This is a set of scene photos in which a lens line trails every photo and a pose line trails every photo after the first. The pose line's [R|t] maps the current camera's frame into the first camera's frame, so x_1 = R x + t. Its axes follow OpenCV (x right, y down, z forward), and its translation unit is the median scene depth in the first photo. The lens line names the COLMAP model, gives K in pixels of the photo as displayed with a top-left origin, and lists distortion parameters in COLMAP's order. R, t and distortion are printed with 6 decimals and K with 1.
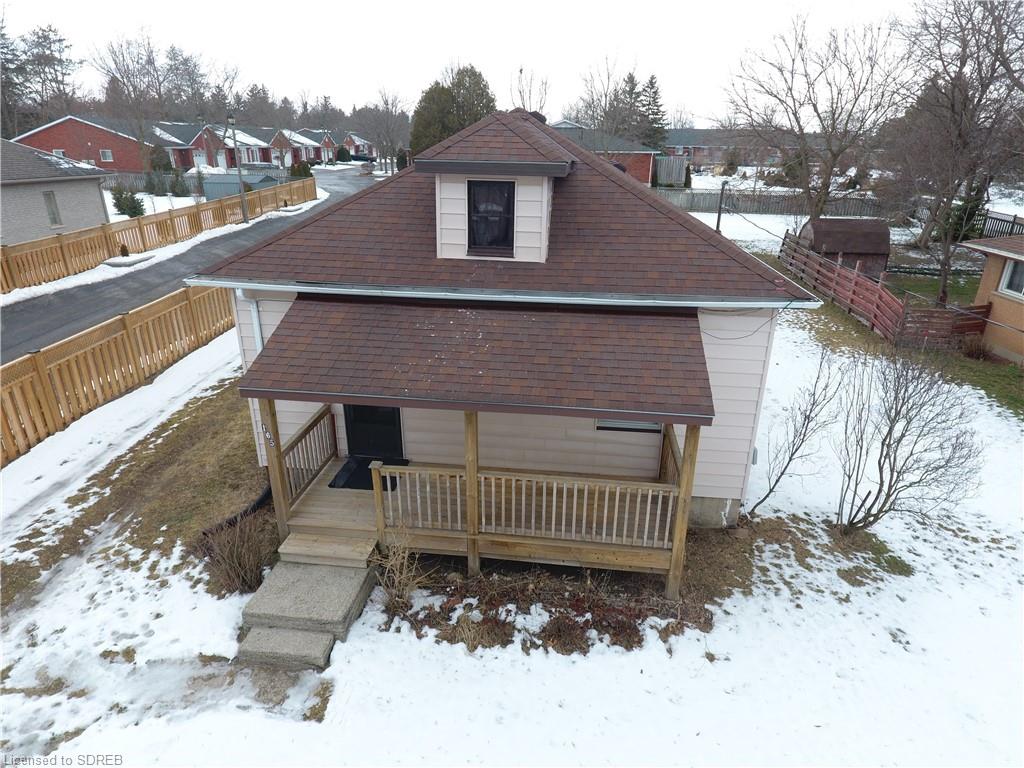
lens RADIAL K [[598.4, 0, 511.7], [0, 598.4, 385.9], [0, 0, 1]] dist [-0.002663, -0.000528]
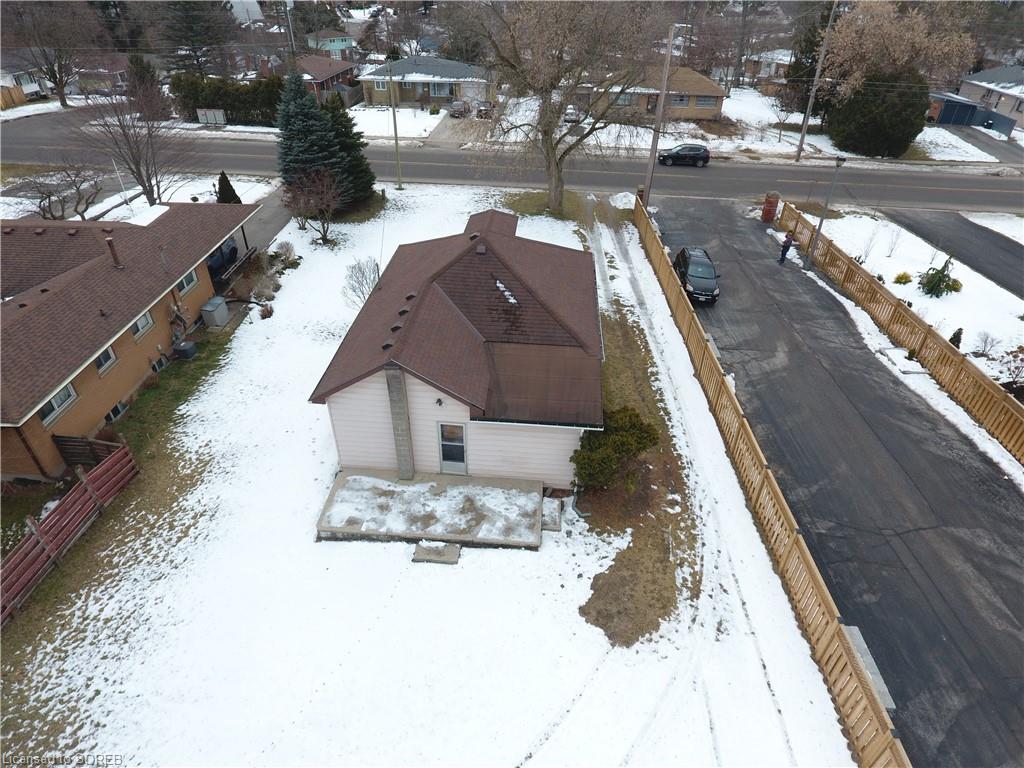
lens RADIAL K [[598.4, 0, 511.7], [0, 598.4, 385.9], [0, 0, 1]] dist [-0.002663, -0.000528]
pose [[-0.999053, 0.004951, -0.043224, 0.013224], [-0.033772, 0.538052, 0.842235, -2.323694], [0.027427, 0.842897, -0.537375, 3.130070]]
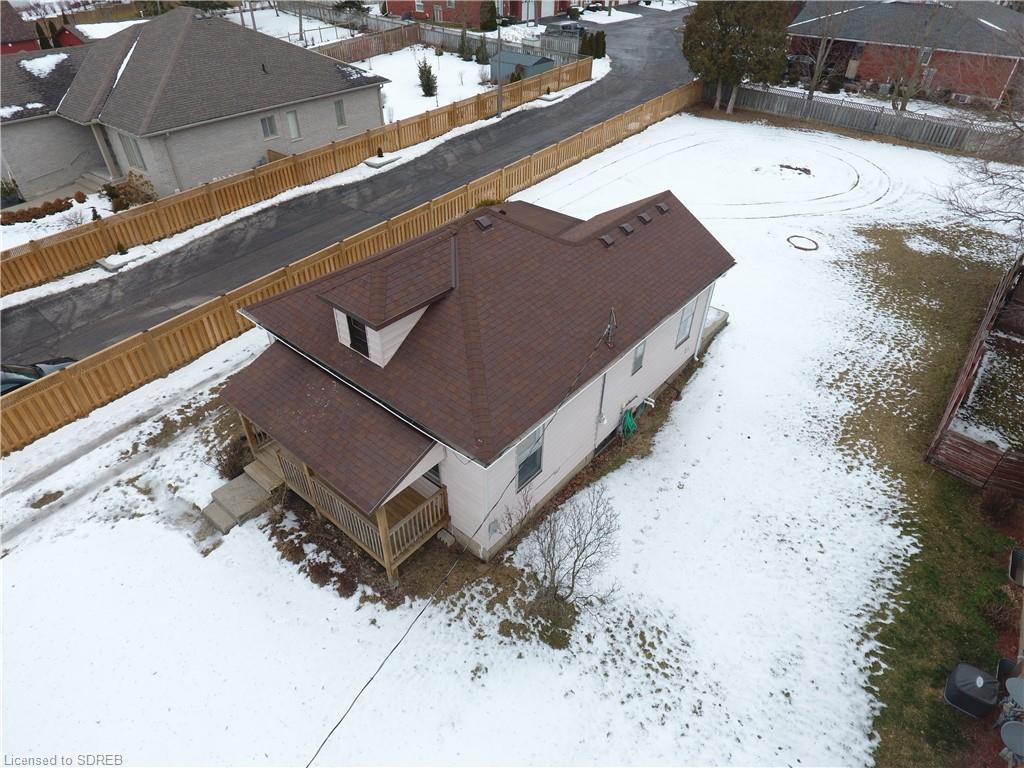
lens RADIAL K [[598.4, 0, 511.7], [0, 598.4, 385.9], [0, 0, 1]] dist [-0.002663, -0.000528]
pose [[0.838114, 0.338915, -0.427435, 0.982519], [-0.210030, 0.923656, 0.320543, -0.706689], [0.503440, -0.178877, 0.845311, -0.155579]]
